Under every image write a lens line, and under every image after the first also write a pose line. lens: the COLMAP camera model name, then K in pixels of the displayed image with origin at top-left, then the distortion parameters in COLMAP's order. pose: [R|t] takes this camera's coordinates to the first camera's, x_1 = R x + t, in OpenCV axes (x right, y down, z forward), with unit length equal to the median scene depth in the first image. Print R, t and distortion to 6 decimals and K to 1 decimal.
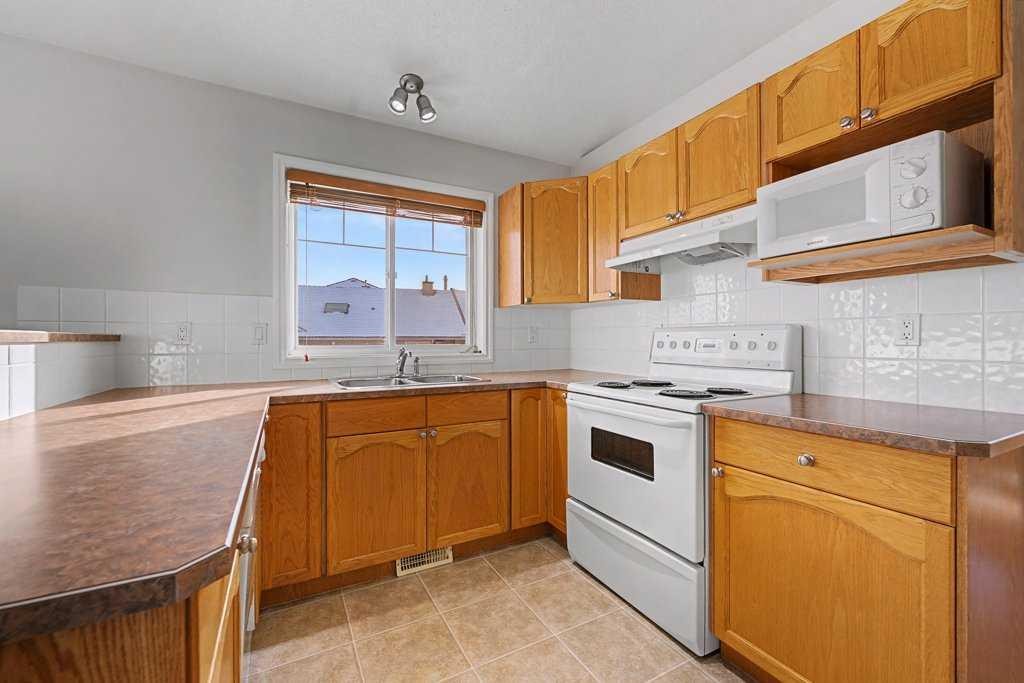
lens RADIAL K [[424.2, 0, 506.9], [0, 424.2, 340.4], [0, 0, 1]] dist [0.001005, 0.000032]
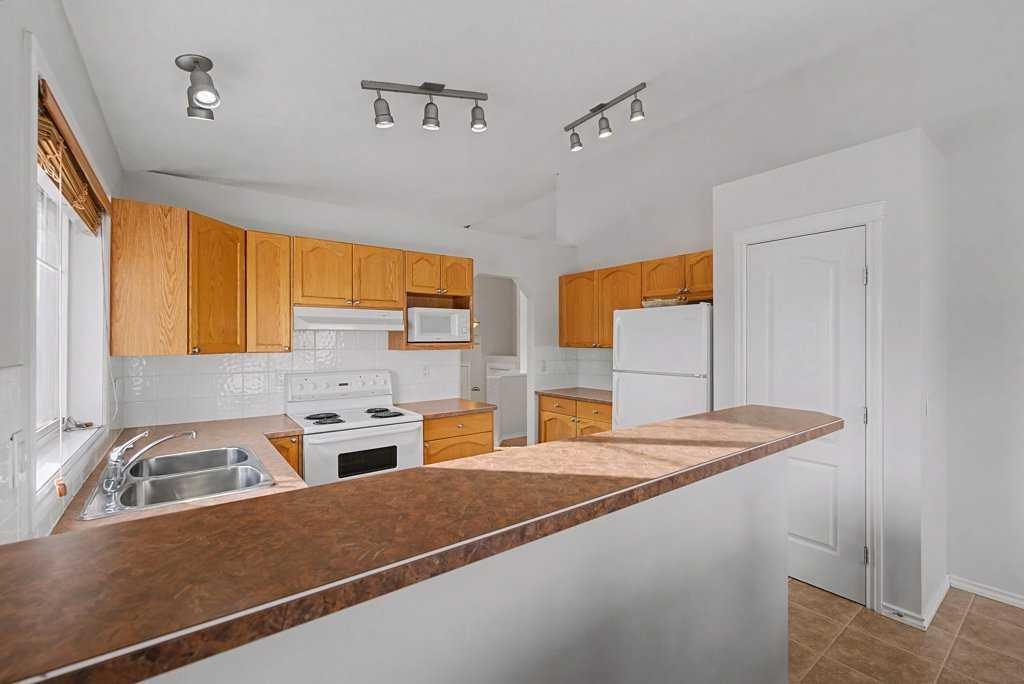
lens RADIAL K [[424.2, 0, 506.9], [0, 424.2, 340.9], [0, 0, 1]] dist [0.001005, 0.000032]
pose [[-0.148311, 0.005966, 0.988923, -1.109497], [0.003563, 0.999979, -0.005498, -0.132479], [-0.988934, 0.002708, -0.148329, 0.629759]]
